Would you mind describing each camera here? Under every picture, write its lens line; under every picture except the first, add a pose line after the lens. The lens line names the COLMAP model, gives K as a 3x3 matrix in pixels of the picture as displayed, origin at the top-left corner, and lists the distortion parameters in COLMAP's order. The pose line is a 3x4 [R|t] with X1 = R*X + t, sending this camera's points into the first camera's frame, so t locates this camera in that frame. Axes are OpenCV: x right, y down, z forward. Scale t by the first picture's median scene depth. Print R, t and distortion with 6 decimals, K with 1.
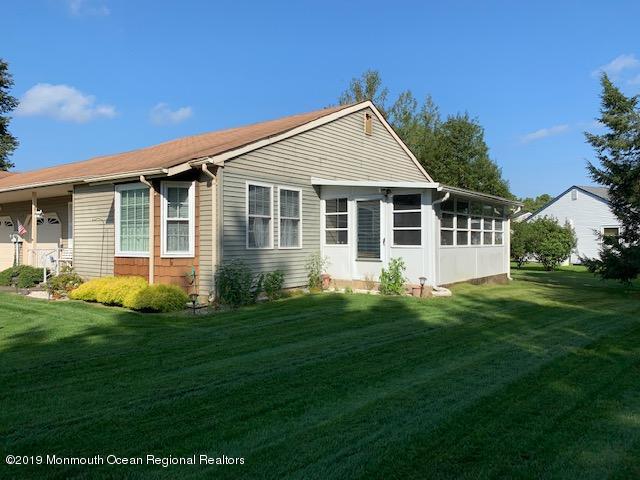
lens RADIAL K [[492.3, 0, 320.2], [0, 492.3, 240.3], [0, 0, 1]] dist [-0.009209, -0.003574]
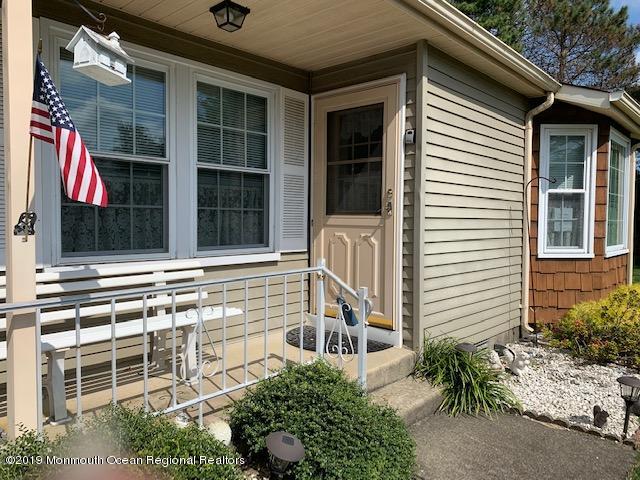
lens RADIAL K [[492.3, 0, 316.0], [0, 492.3, 237.2], [0, 0, 1]] dist [-0.009209, -0.003574]
pose [[0.098249, -0.041263, 0.994306, -0.886485], [-0.009732, 0.999052, 0.042422, -0.012784], [-0.995114, -0.013844, 0.097754, 1.256129]]
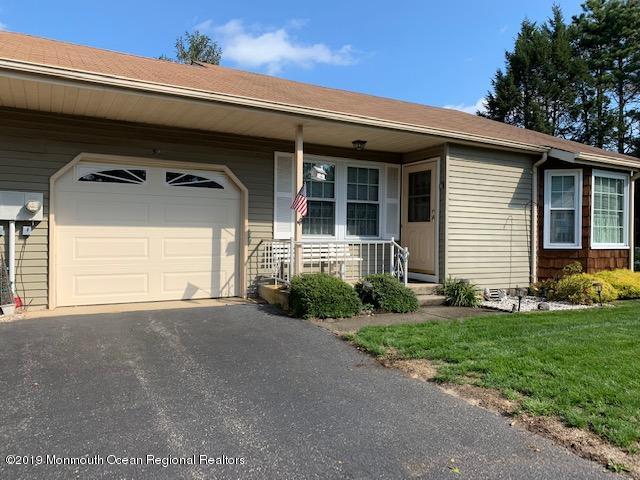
lens RADIAL K [[492.3, 0, 320.6], [0, 492.3, 238.3], [0, 0, 1]] dist [-0.009209, -0.003574]
pose [[0.394986, -0.002551, 0.918684, -1.376319], [-0.011813, 0.999899, 0.007856, 0.011544], [-0.918611, -0.013956, 0.394916, 1.067527]]
